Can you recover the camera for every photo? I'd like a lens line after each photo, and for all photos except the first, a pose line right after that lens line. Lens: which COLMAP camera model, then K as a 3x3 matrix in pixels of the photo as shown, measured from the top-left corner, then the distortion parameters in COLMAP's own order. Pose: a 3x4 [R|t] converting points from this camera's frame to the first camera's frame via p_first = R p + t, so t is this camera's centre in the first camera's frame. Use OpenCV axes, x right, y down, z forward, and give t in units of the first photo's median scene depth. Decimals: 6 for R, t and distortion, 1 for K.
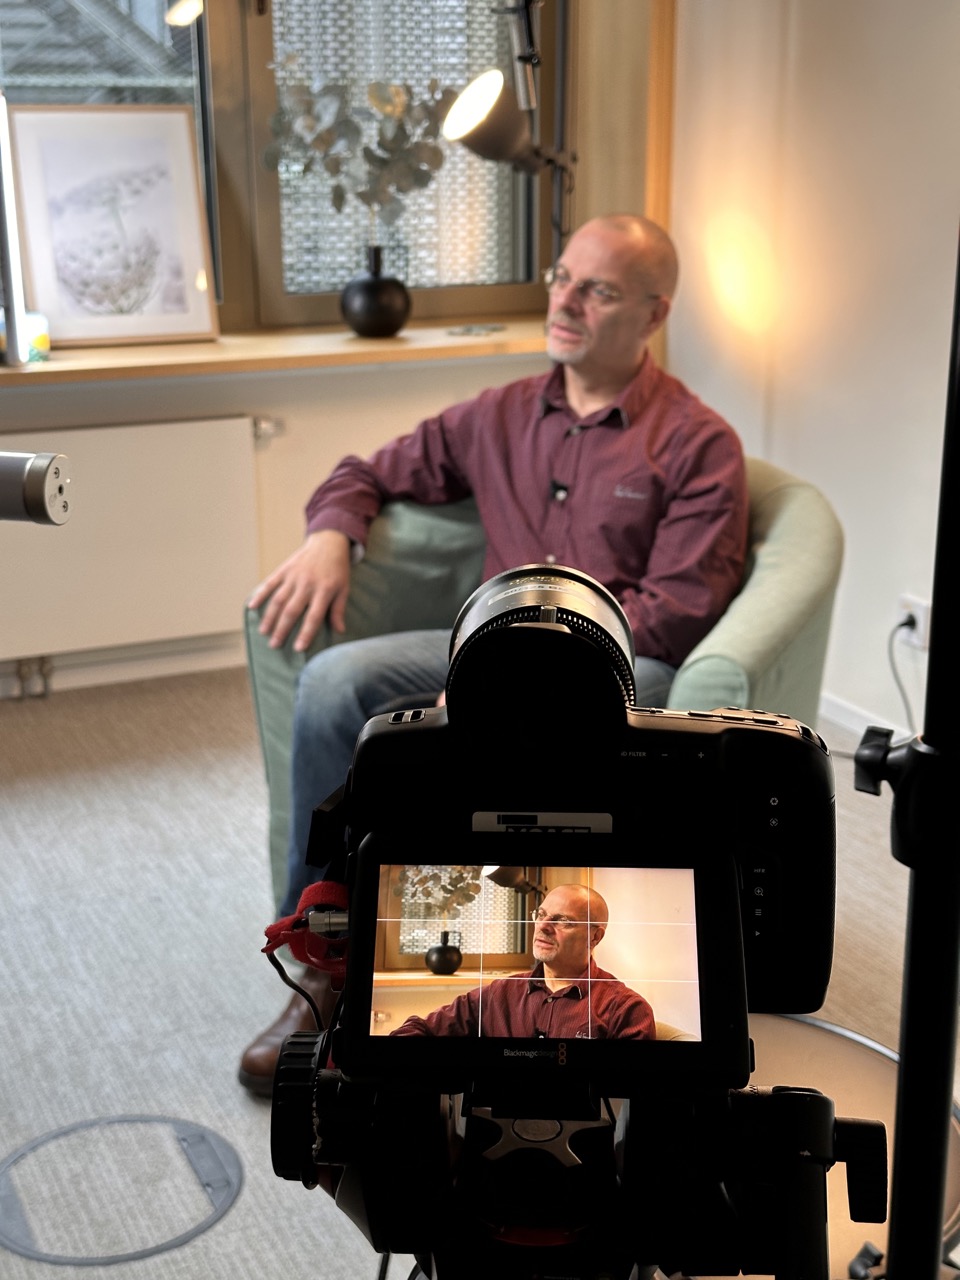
lens RADIAL K [[1815.1, 0, 480.0], [0, 1815.1, 640.0], [0, 0, 1]] dist [0.215842, -0.605511]
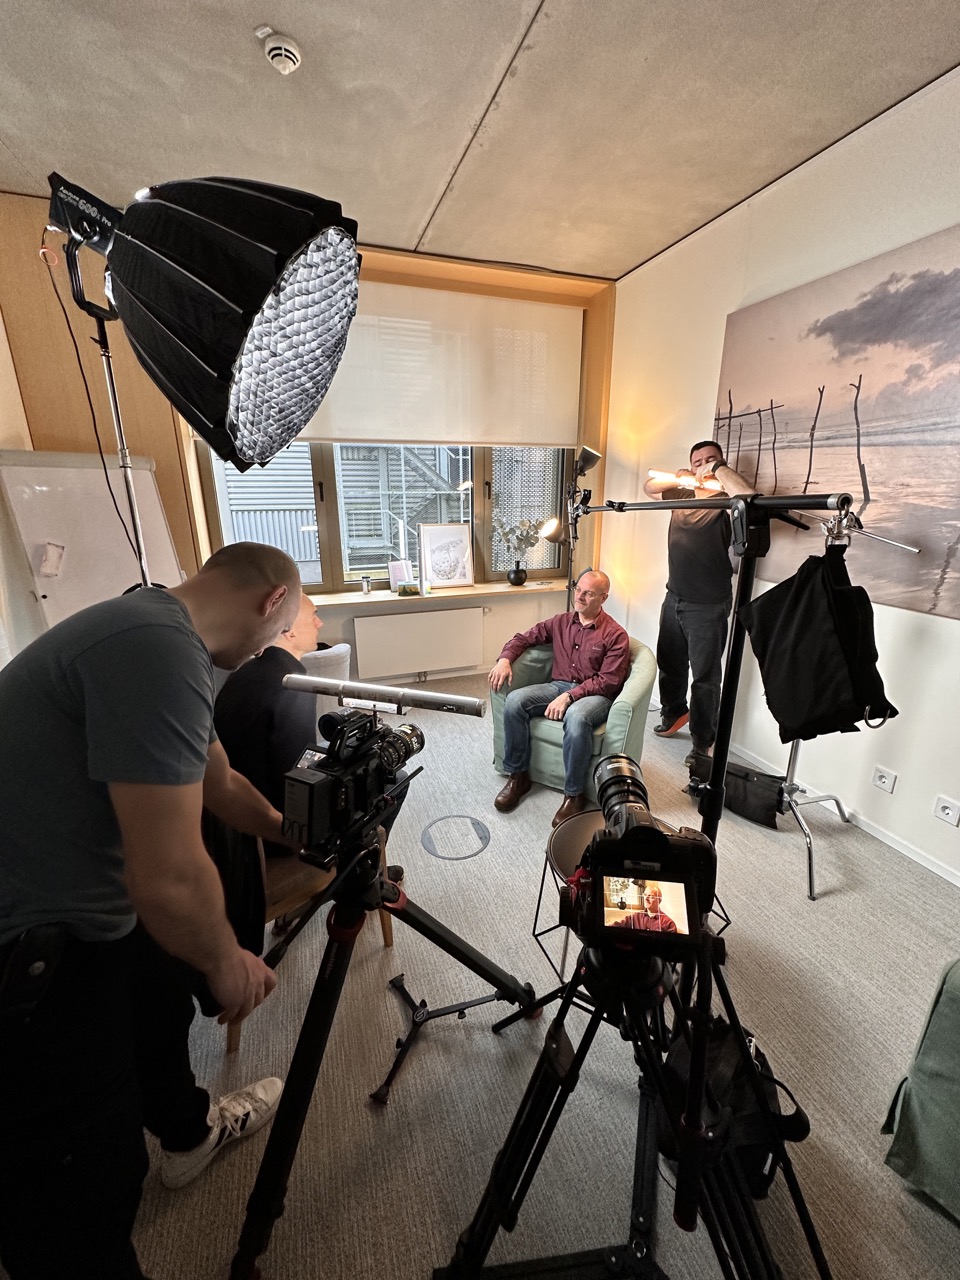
lens RADIAL K [[515.4, 0, 480.0], [0, 515.4, 640.0], [0, 0, 1]] dist [-0.000972, -0.000011]
pose [[0.995510, 0.029529, -0.089928, -0.056127], [-0.029408, 0.999564, 0.002676, -0.092464], [0.089968, -0.000020, 0.995945, -0.039016]]
